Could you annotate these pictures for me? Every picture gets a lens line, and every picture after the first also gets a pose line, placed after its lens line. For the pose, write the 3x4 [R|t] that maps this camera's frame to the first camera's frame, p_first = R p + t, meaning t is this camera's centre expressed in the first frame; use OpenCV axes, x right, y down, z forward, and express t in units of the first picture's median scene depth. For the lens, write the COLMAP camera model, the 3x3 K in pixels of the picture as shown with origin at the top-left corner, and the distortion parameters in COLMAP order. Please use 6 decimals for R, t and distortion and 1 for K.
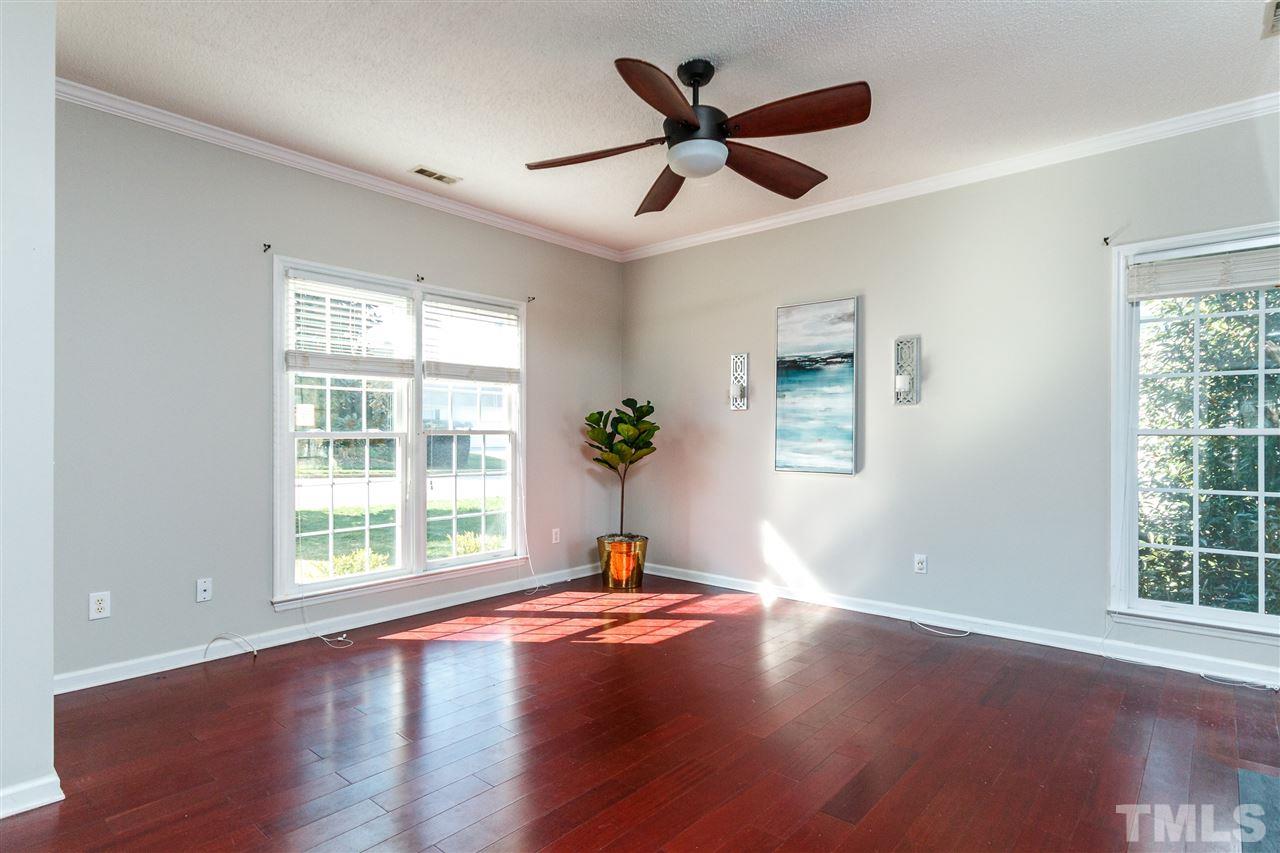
lens RADIAL K [[672.4, 0, 640.9], [0, 672.4, 430.1], [0, 0, 1]] dist [-0.002125, 0.004903]
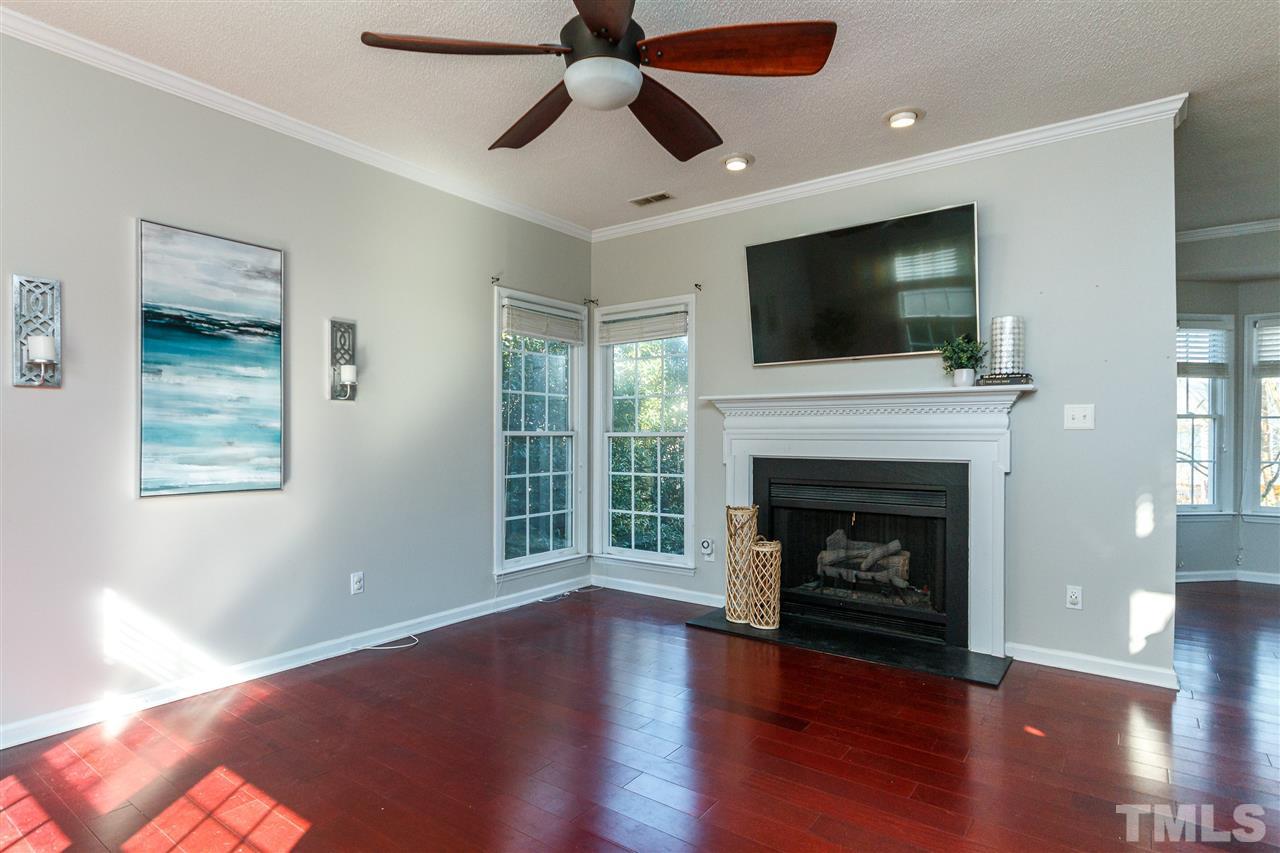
lens RADIAL K [[672.4, 0, 643.8], [0, 672.4, 439.2], [0, 0, 1]] dist [-0.002125, 0.004903]
pose [[-0.094085, -0.006480, 0.995543, -0.450982], [-0.010098, 0.999934, 0.005554, 0.002562], [-0.995513, -0.009530, -0.094144, 0.653249]]
